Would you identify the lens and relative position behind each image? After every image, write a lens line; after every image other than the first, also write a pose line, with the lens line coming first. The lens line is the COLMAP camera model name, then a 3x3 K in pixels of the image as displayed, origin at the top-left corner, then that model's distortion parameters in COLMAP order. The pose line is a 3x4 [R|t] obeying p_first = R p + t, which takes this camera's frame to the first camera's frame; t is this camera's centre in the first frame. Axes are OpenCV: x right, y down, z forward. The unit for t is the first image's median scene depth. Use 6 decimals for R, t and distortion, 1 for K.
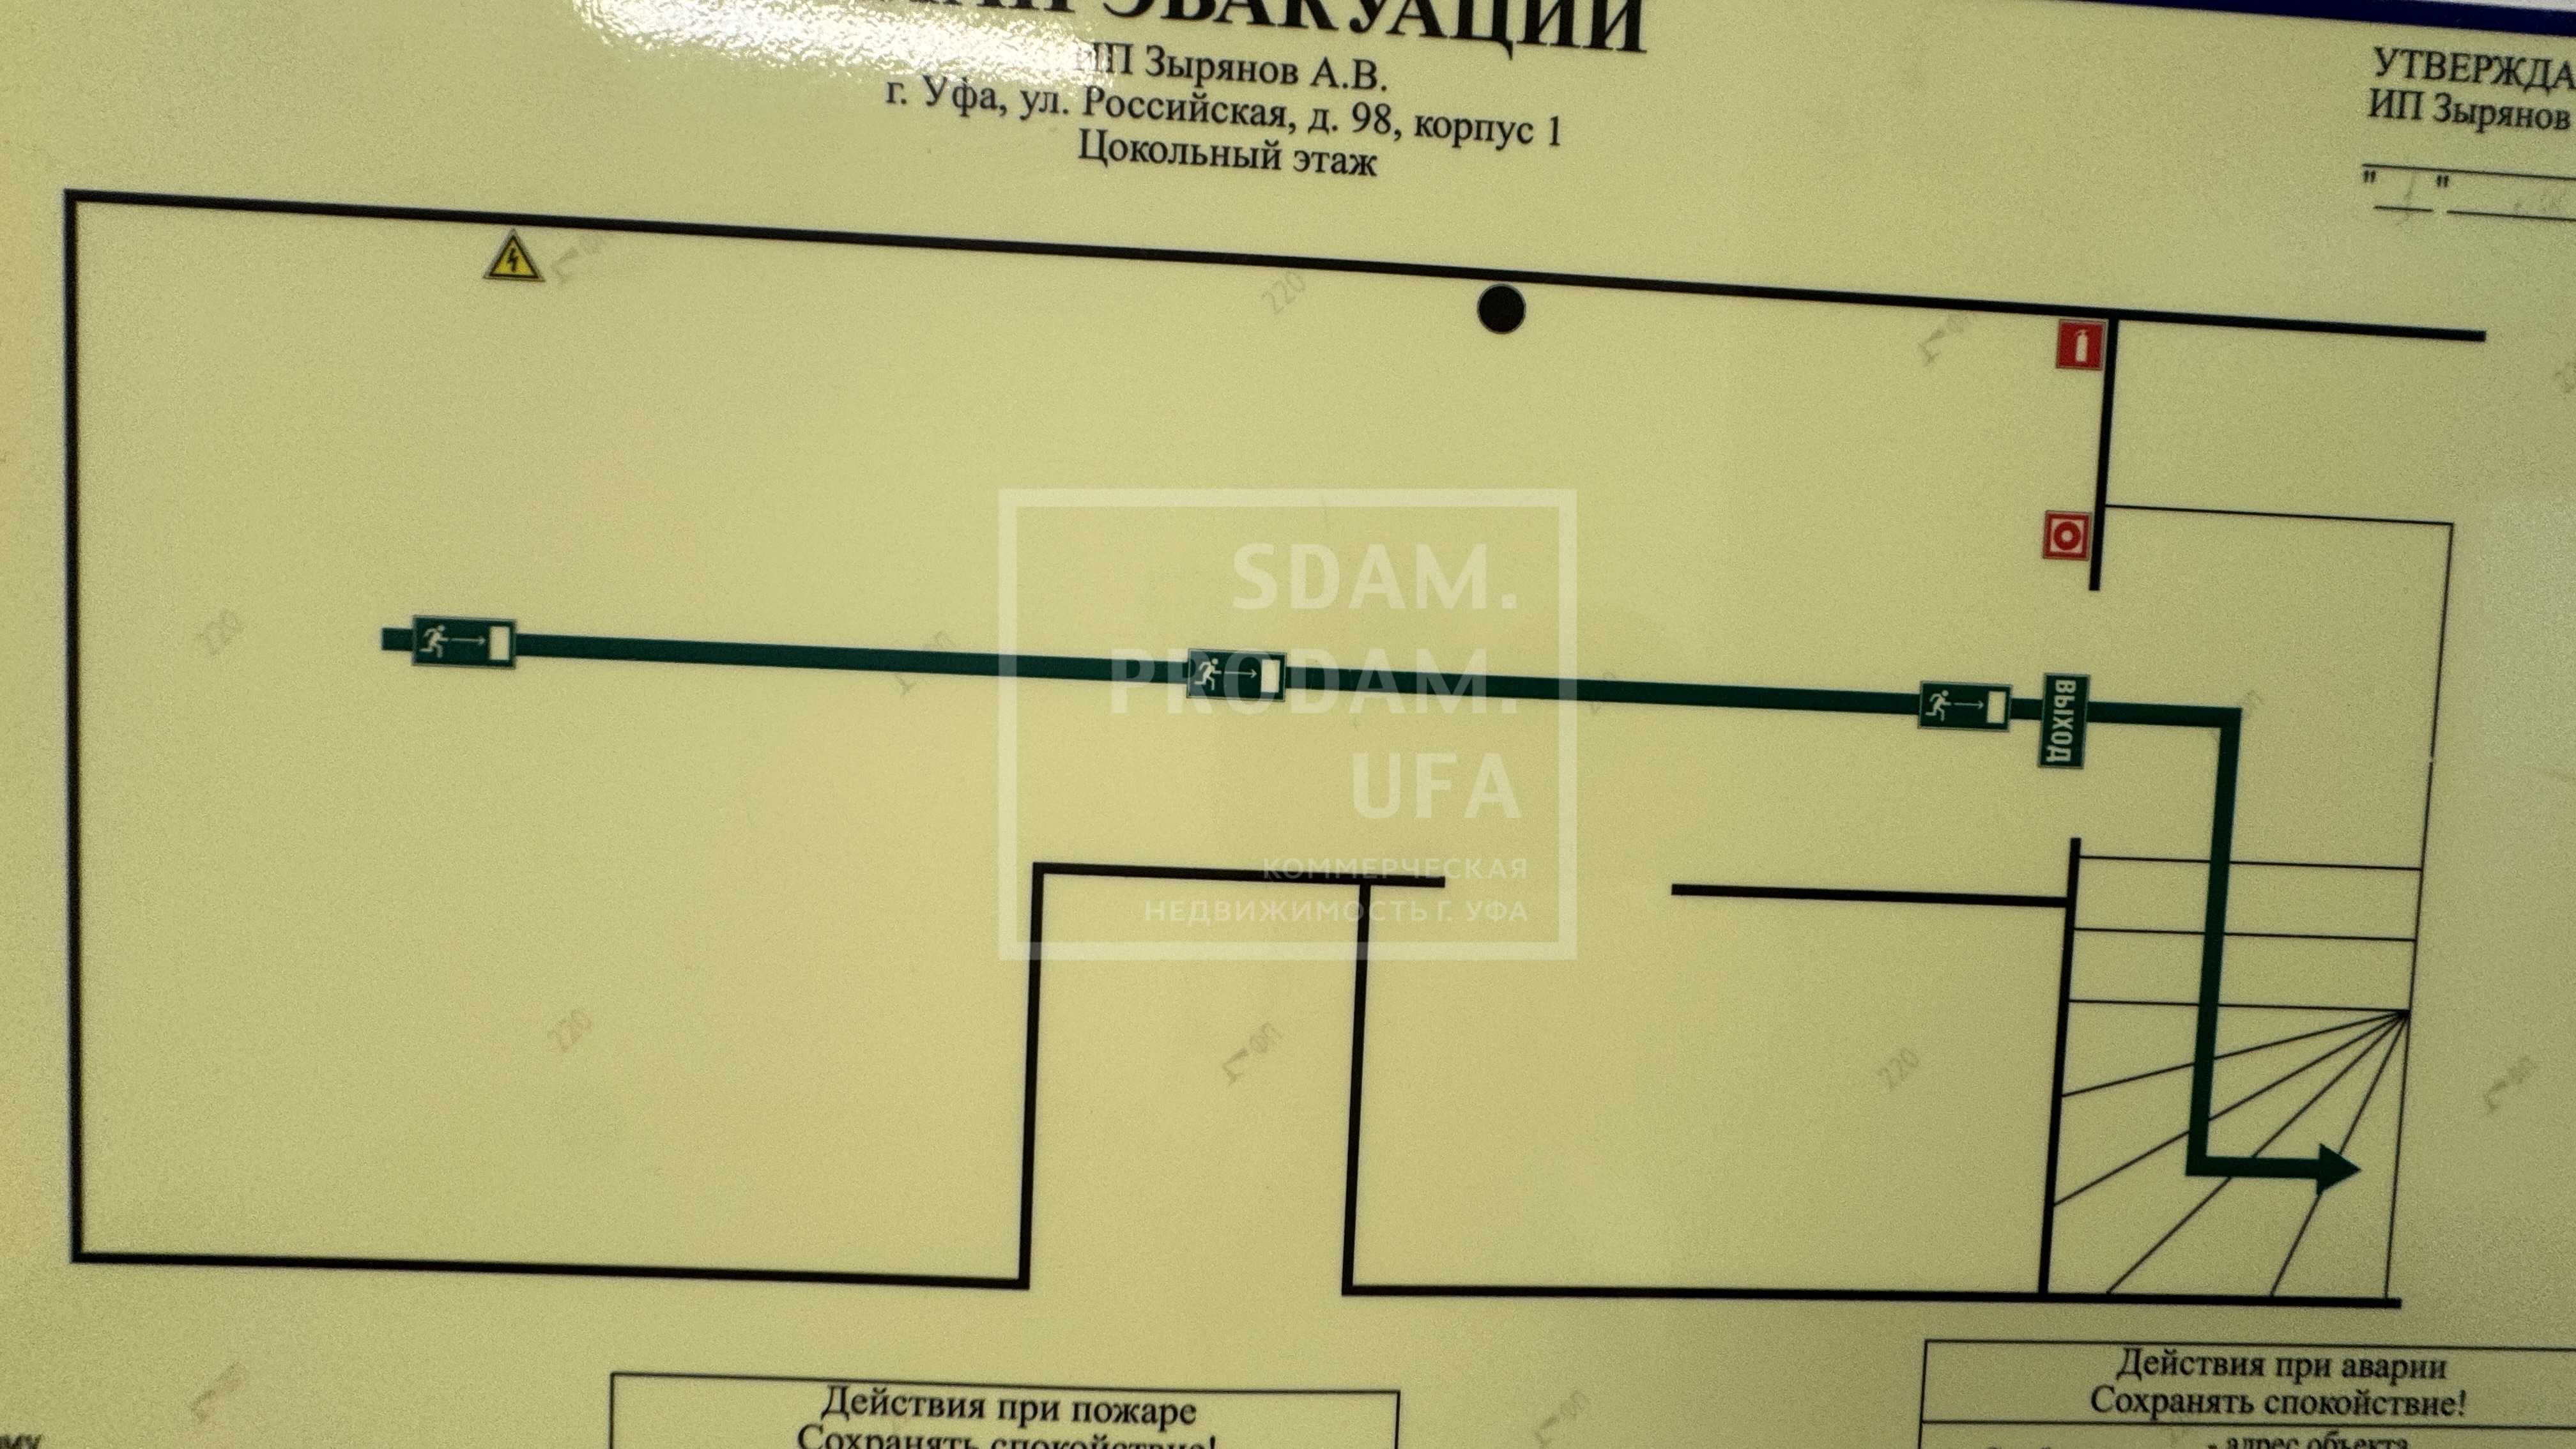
lens RADIAL K [[1020.9, 0, 1288.2], [0, 1020.9, 726.8], [0, 0, 1]] dist [-0.000932, 0.000009]
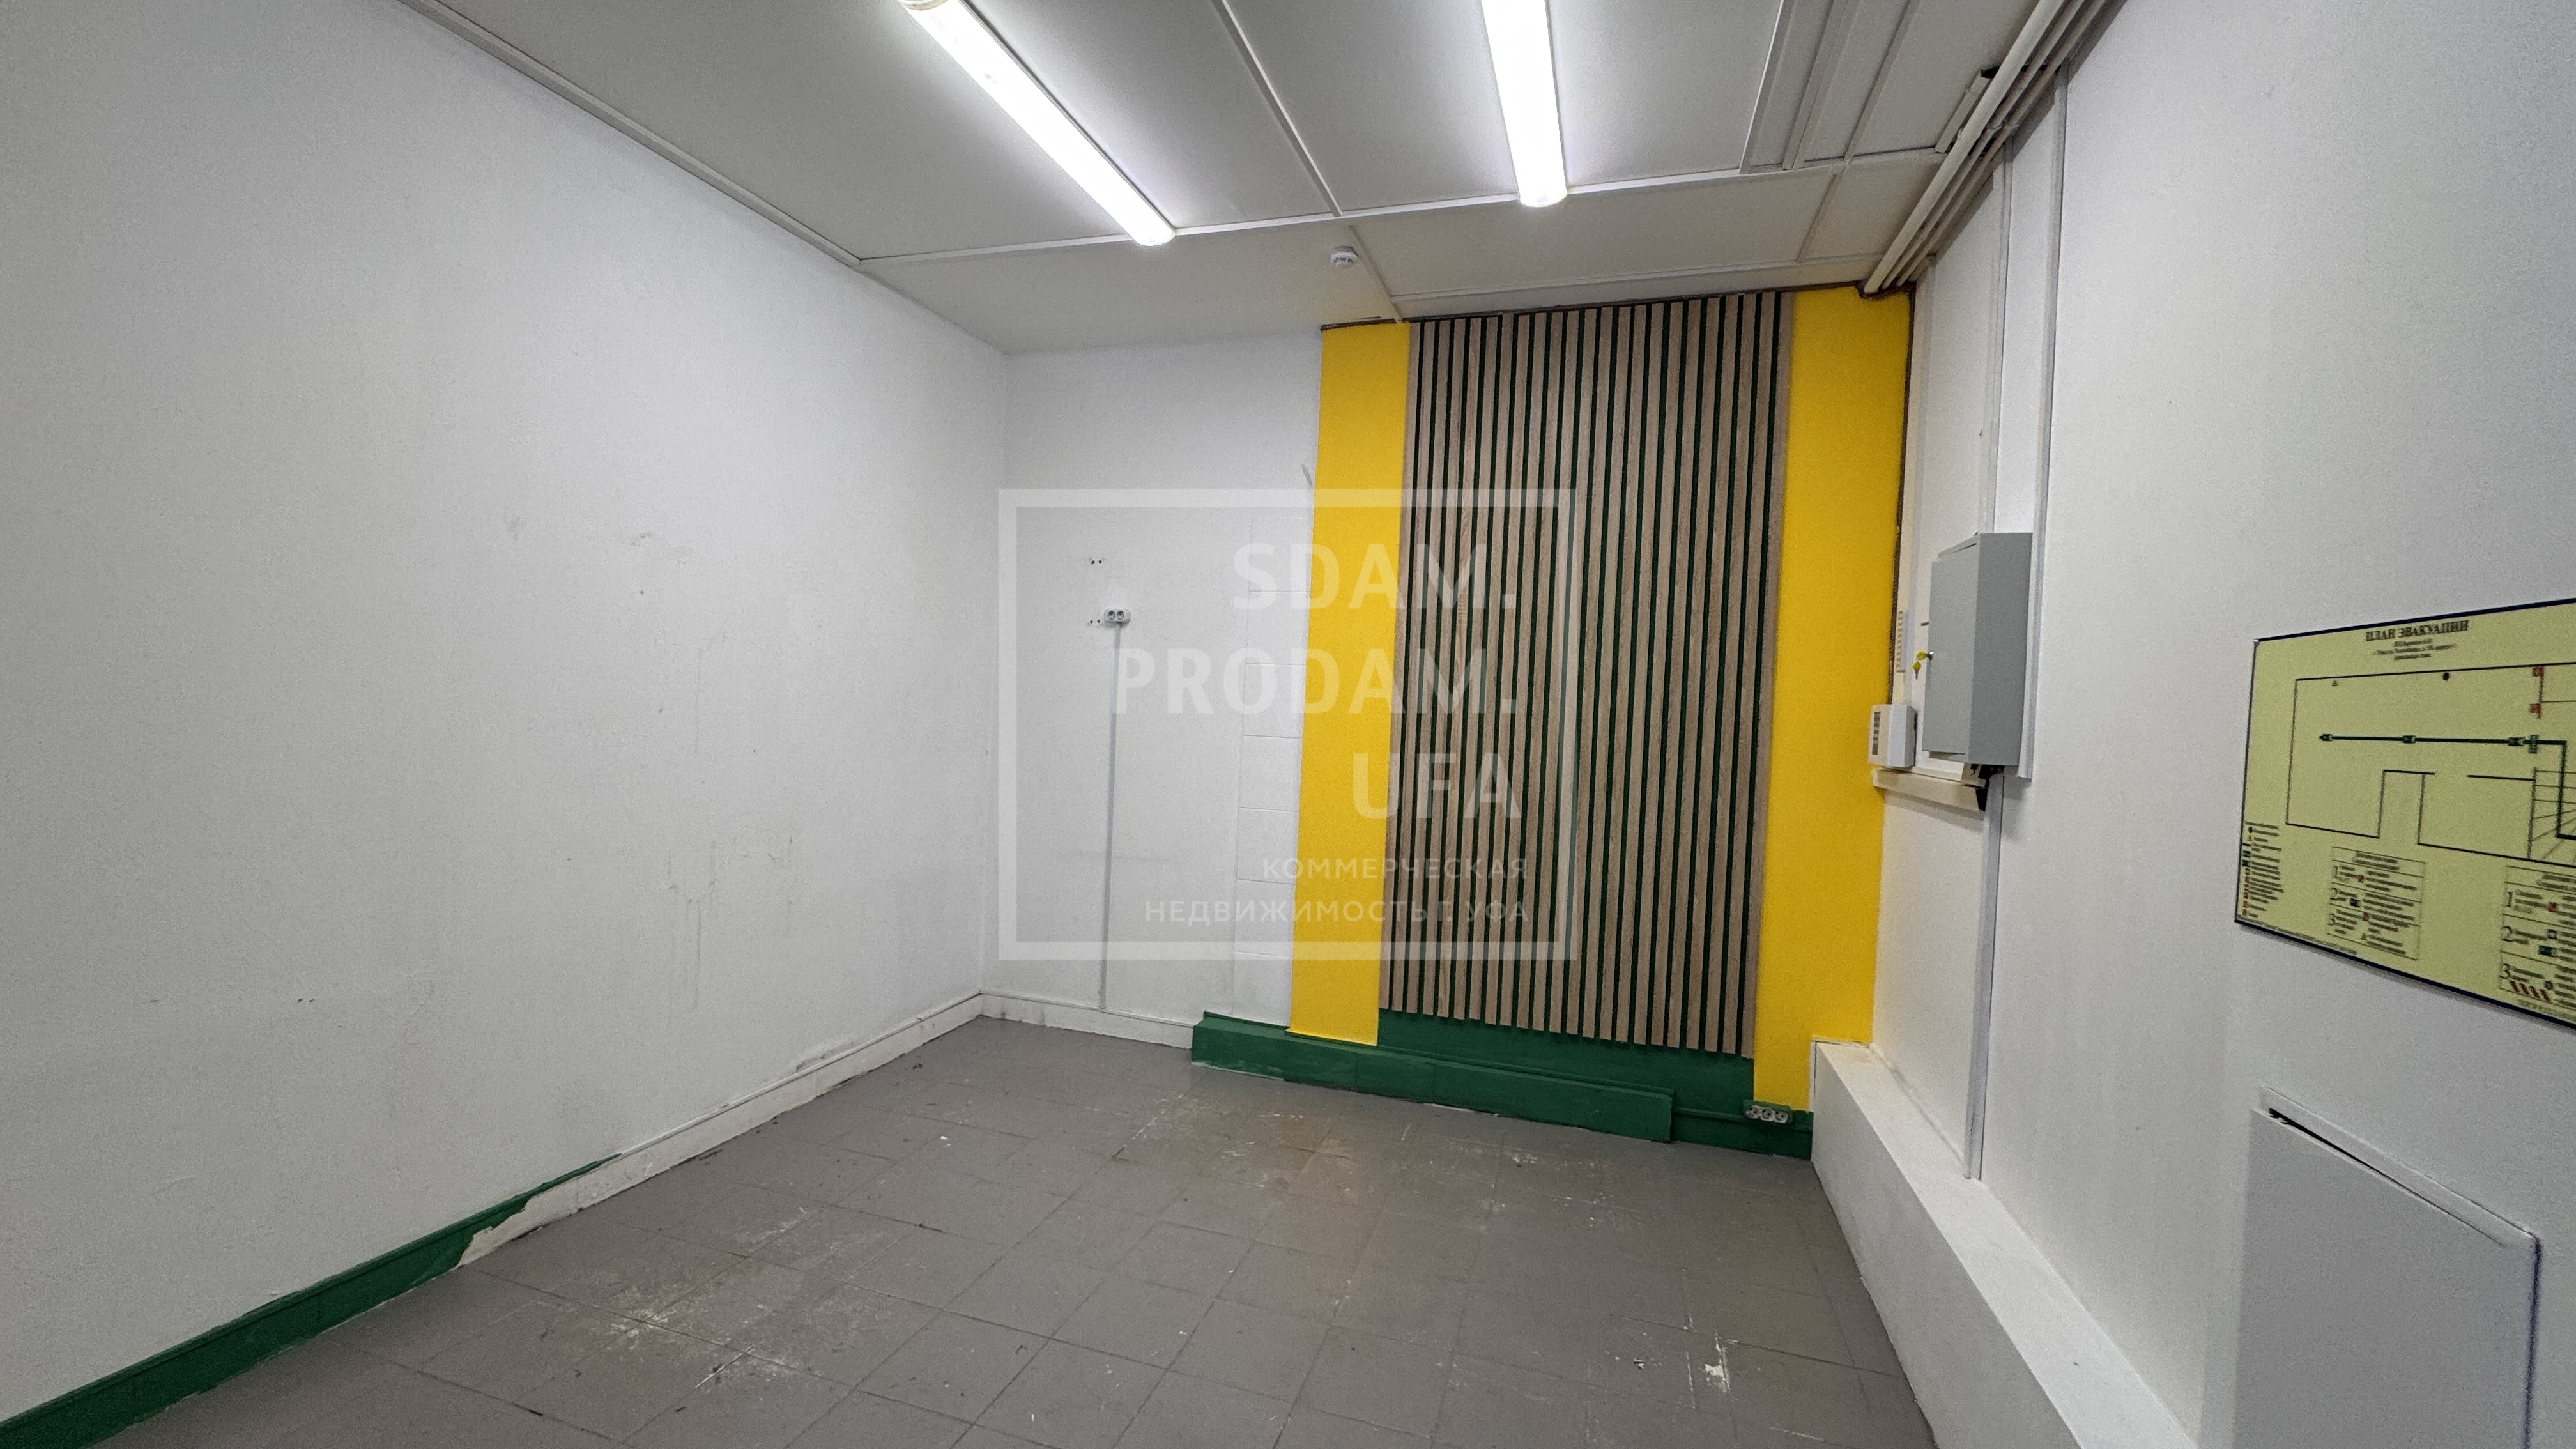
lens RADIAL K [[1020.9, 0, 1281.7], [0, 1020.9, 728.8], [0, 0, 1]] dist [-0.000932, 0.000009]
pose [[-0.326436, -0.037856, -0.944461, 7.574162], [-0.102105, 0.994763, -0.004581, 0.576322], [0.939688, 0.094938, -0.328592, -3.194946]]
